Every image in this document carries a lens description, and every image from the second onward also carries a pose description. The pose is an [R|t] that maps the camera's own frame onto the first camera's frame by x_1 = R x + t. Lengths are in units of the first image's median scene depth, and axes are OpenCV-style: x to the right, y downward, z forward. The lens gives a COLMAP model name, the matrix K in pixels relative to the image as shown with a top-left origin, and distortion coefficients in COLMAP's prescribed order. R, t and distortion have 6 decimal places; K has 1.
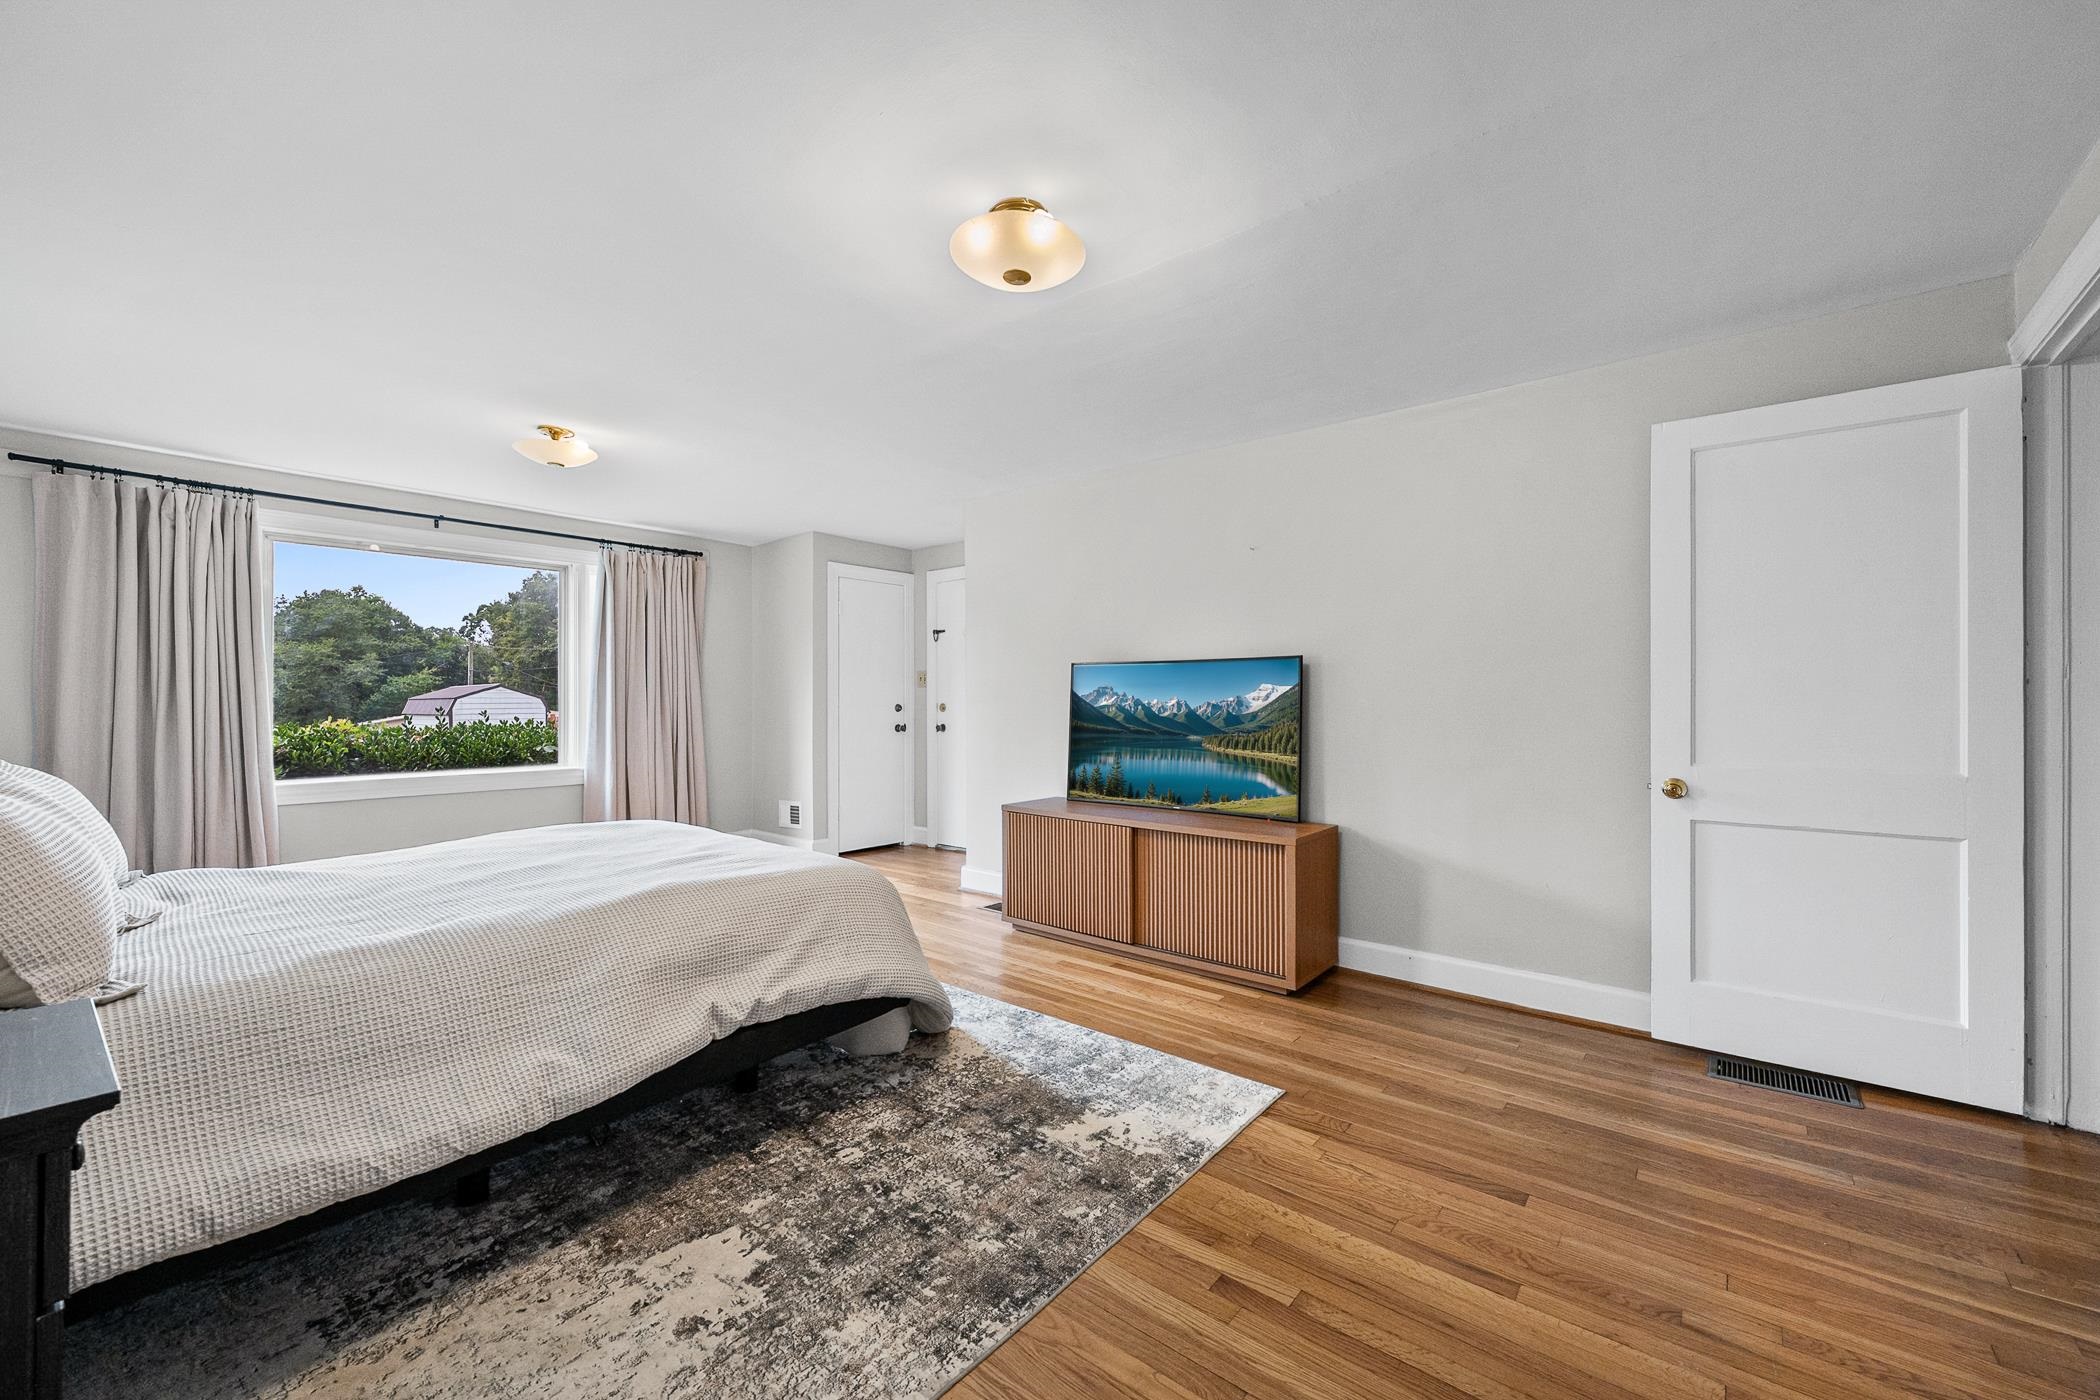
lens RADIAL K [[839.3, 0, 1050.0], [0, 839.3, 700.0], [0, 0, 1]] dist [0.000643, 0.000019]
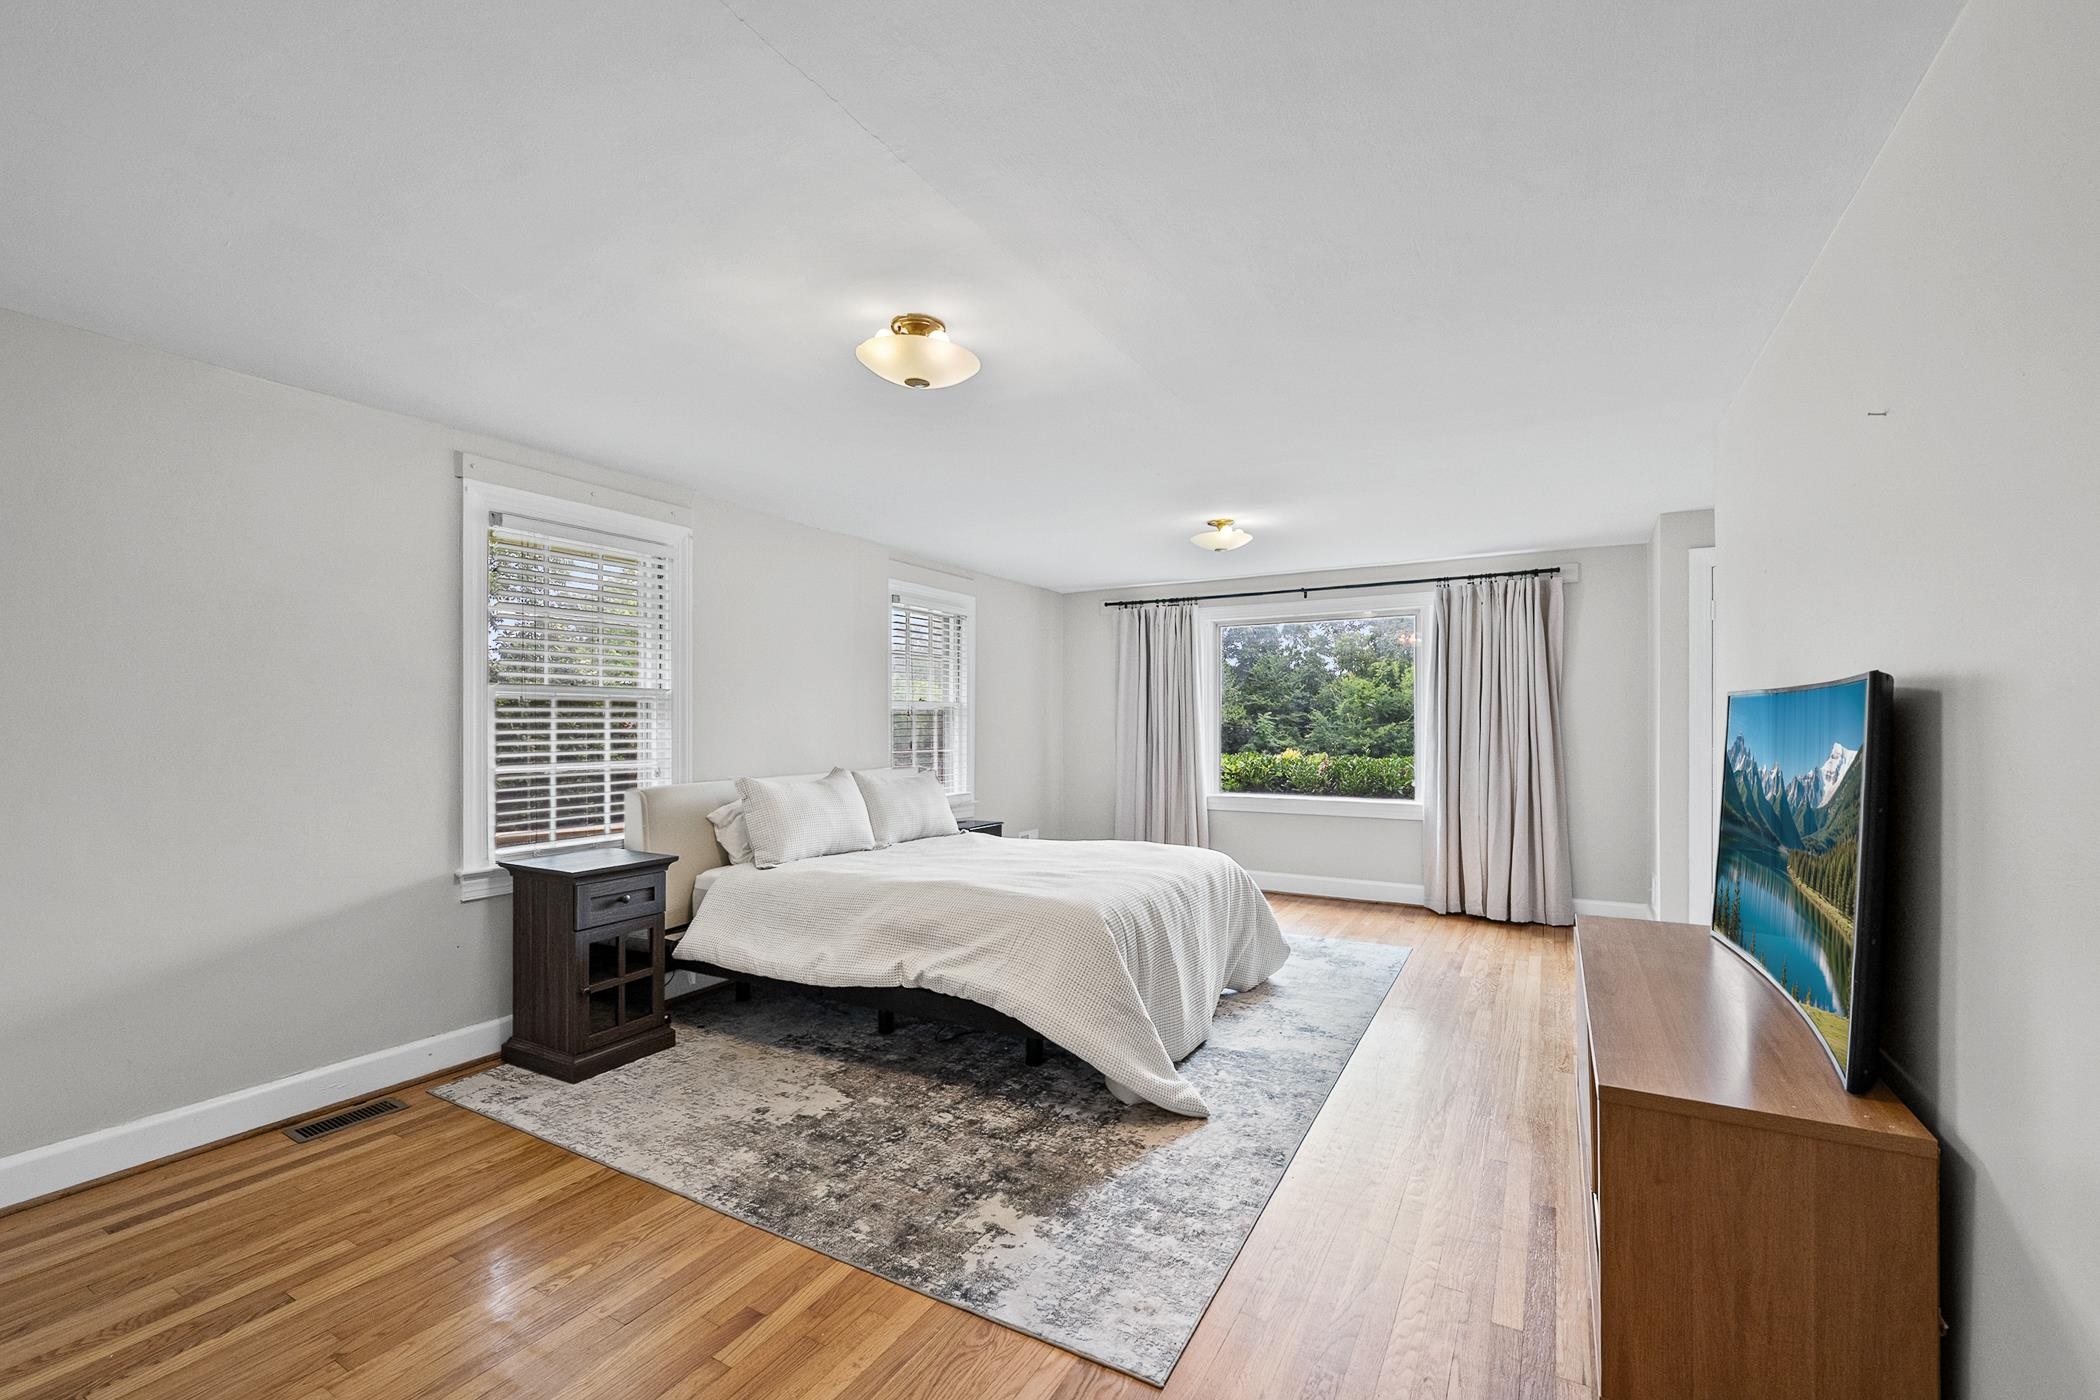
lens RADIAL K [[865.3, 0, 1028.5], [0, 865.3, 725.5], [0, 0, 1]] dist [-0.000644, -0.000269]
pose [[0.158648, 0.001181, -0.987334, 0.854845], [0.003834, 0.999991, 0.001812, -0.041304], [0.987328, -0.004073, 0.158642, 0.738073]]
